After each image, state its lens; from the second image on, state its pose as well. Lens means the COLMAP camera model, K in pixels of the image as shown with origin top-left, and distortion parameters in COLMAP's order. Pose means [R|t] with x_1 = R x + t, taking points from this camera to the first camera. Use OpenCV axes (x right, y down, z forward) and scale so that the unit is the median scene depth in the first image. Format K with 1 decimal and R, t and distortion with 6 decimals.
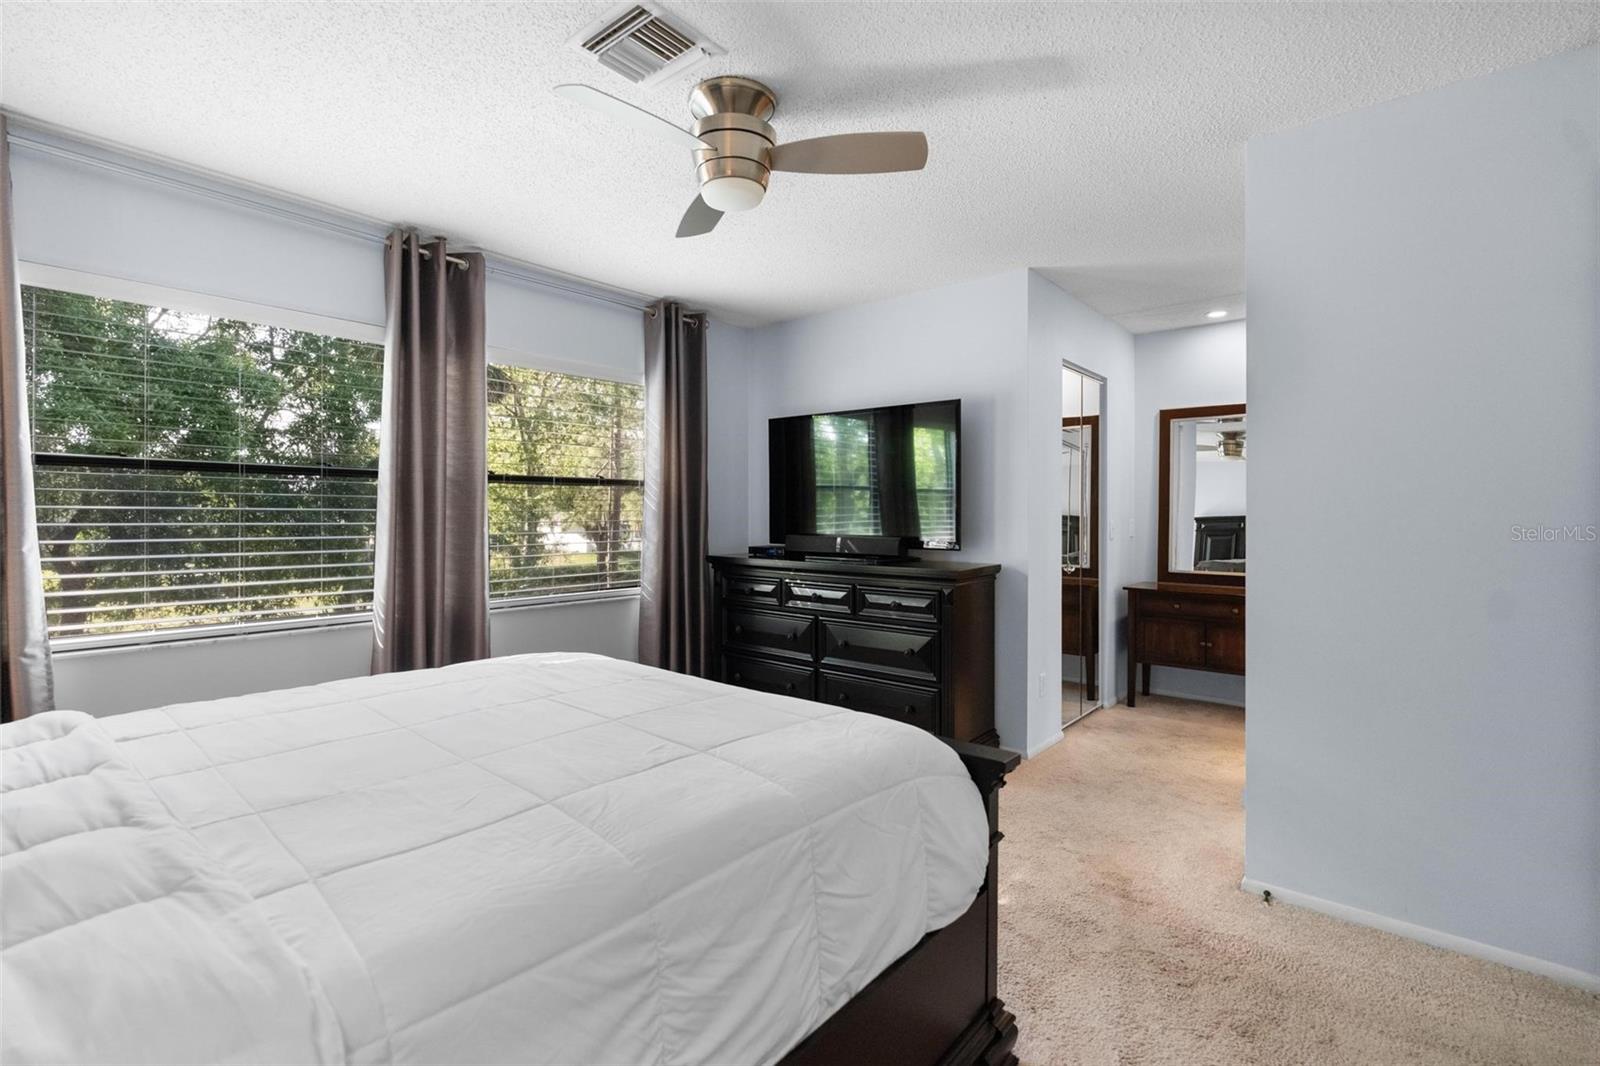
lens RADIAL K [[706.9, 0, 805.9], [0, 706.9, 522.8], [0, 0, 1]] dist [-0.003727, 0.000422]
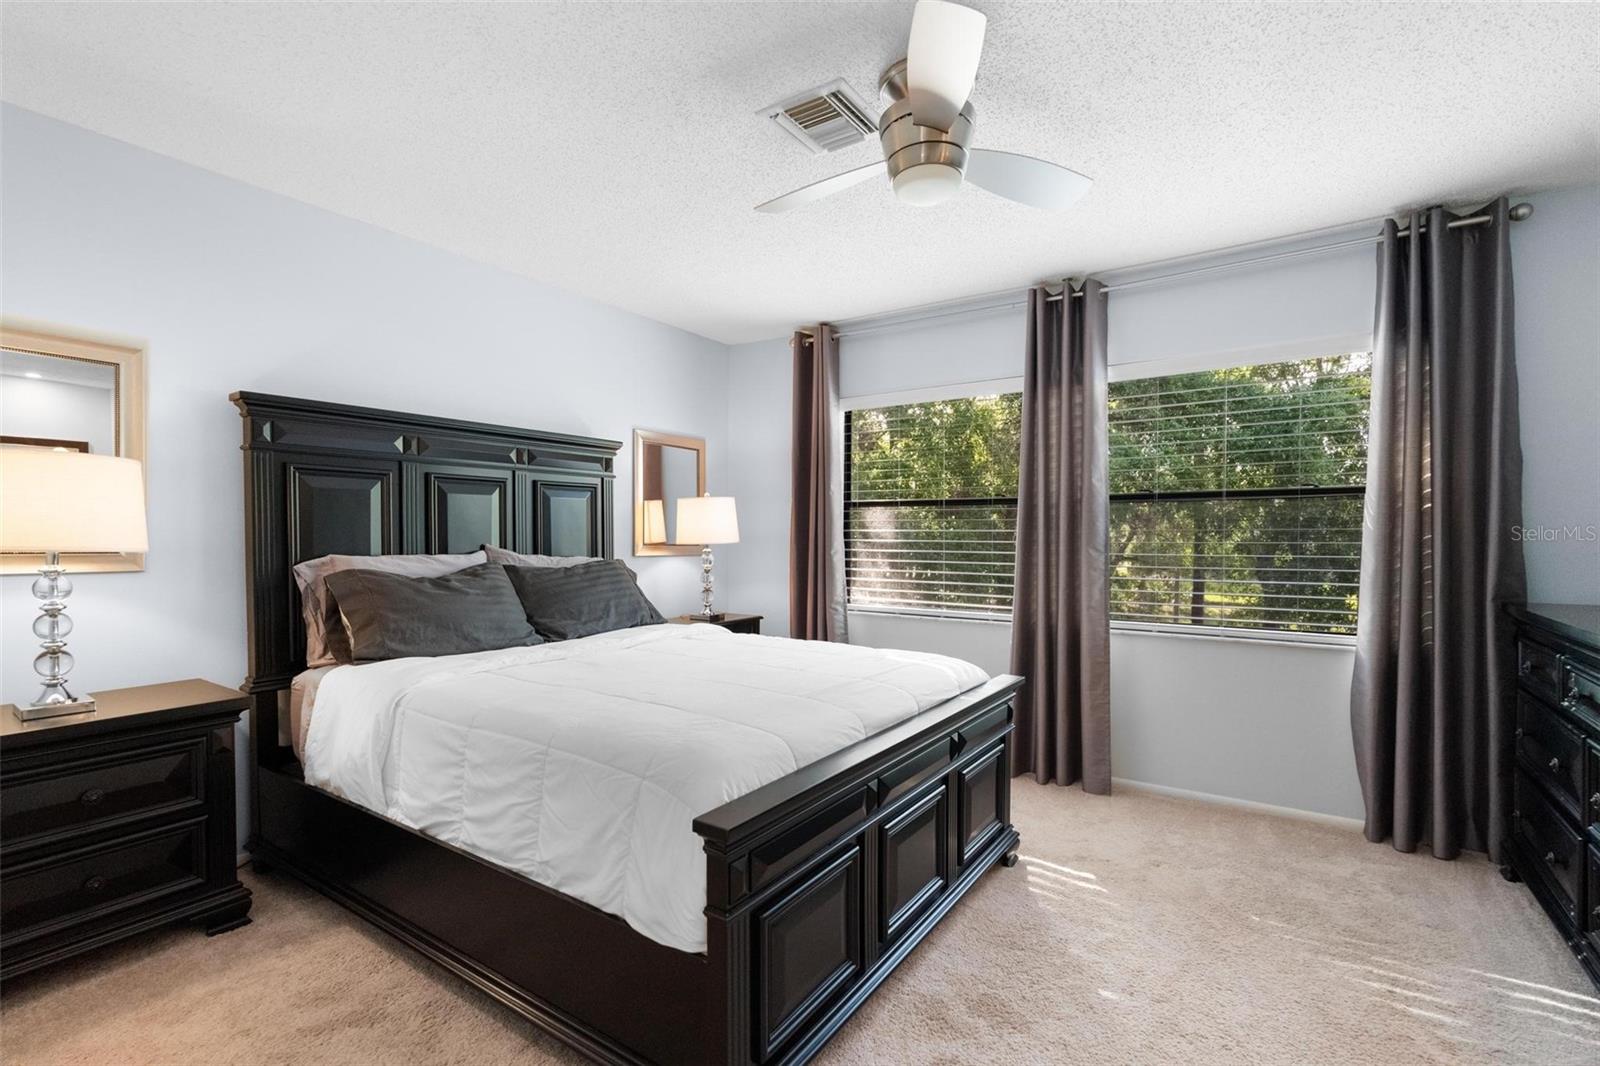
lens RADIAL K [[706.9, 0, 808.1], [0, 706.9, 535.3], [0, 0, 1]] dist [-0.003727, 0.000422]
pose [[0.142532, 0.002201, -0.989788, 0.494763], [-0.014046, 0.999901, 0.000201, -0.005971], [0.989690, 0.013874, 0.142549, 0.426695]]
